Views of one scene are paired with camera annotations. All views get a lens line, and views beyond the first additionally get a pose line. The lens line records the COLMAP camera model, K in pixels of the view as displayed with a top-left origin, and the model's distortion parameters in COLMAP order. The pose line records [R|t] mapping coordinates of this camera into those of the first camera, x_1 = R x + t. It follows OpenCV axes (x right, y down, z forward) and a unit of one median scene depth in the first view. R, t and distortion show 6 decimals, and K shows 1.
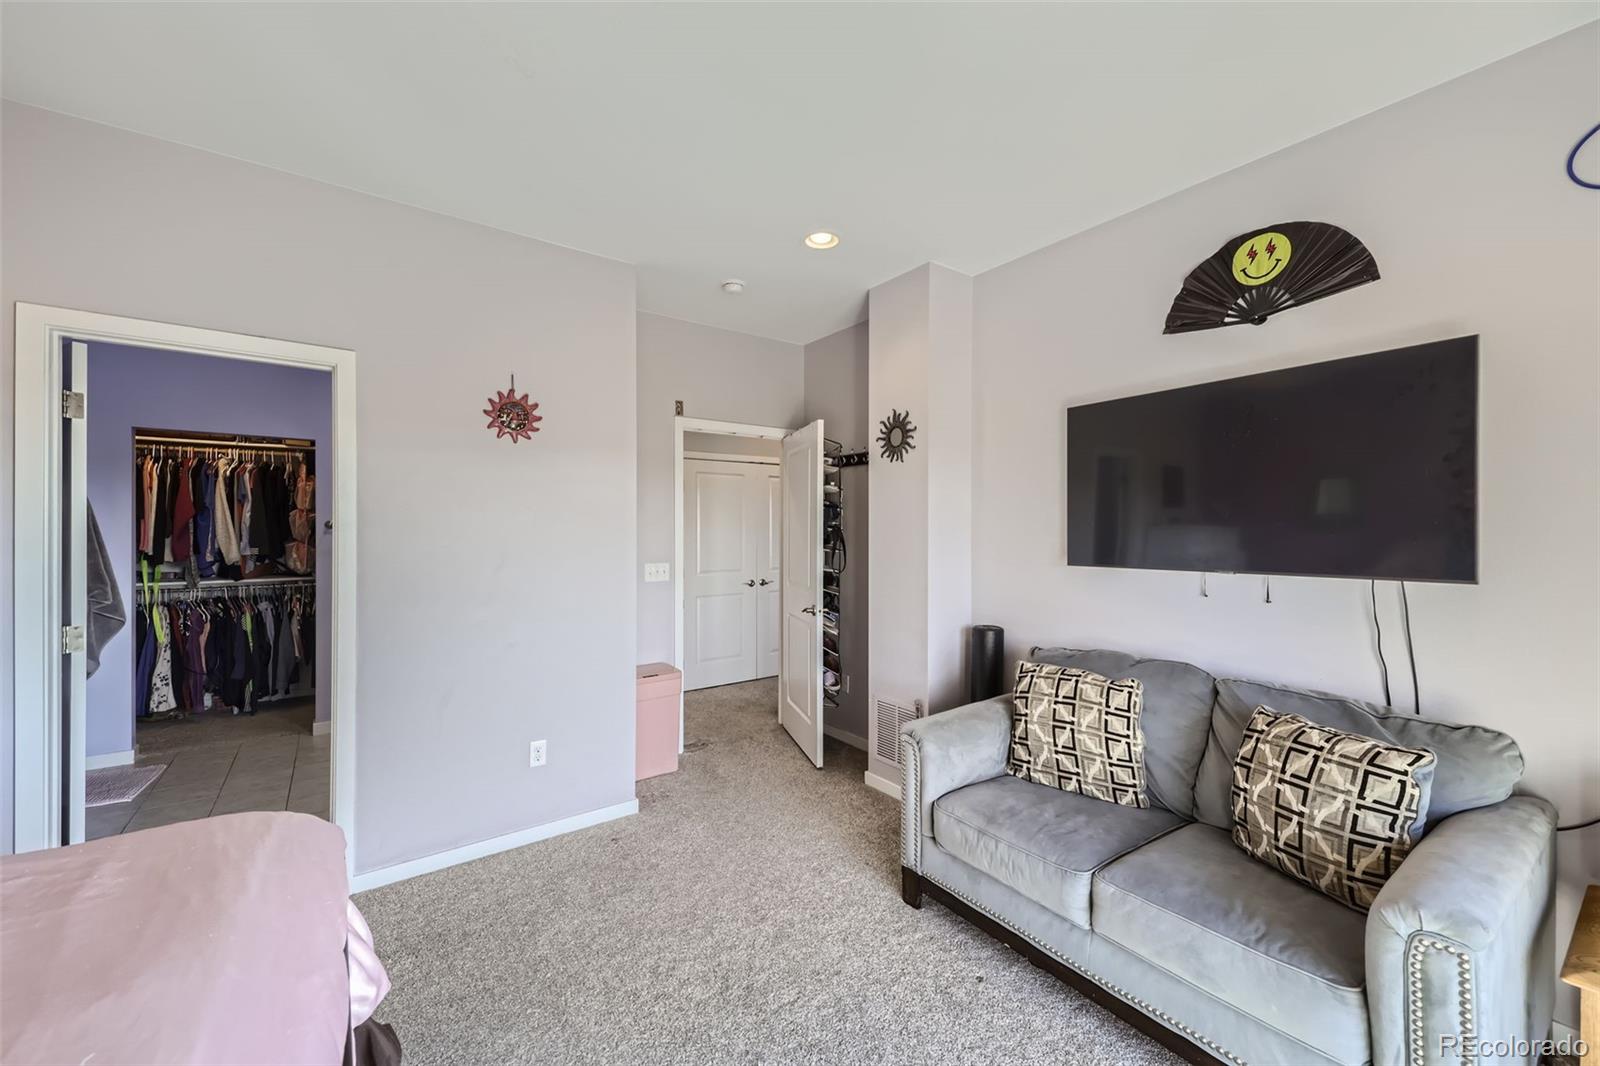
lens RADIAL K [[631.0, 0, 799.3], [0, 631.0, 538.1], [0, 0, 1]] dist [0.028872, -0.004041]
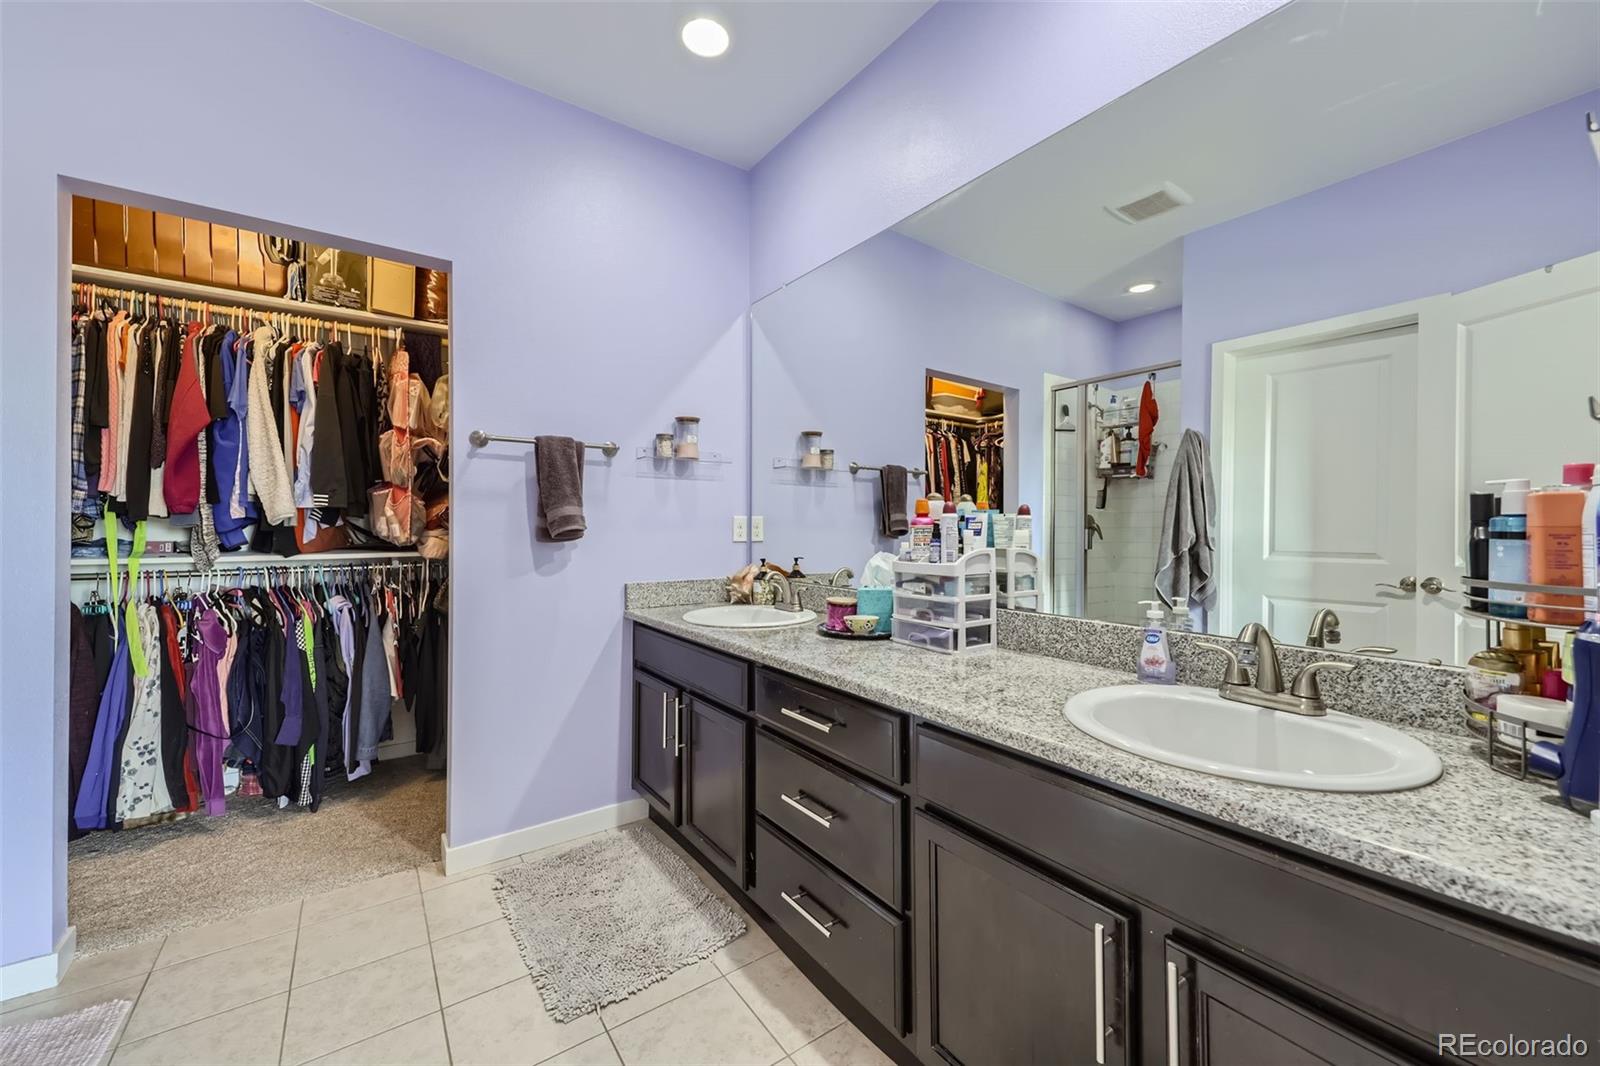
lens RADIAL K [[631.0, 0, 801.4], [0, 631.0, 528.6], [0, 0, 1]] dist [0.028872, -0.004041]
pose [[0.999834, -0.004899, -0.017549, -0.445678], [0.004660, 0.999896, -0.013642, 0.053169], [0.017614, 0.013558, 0.999753, 0.483203]]
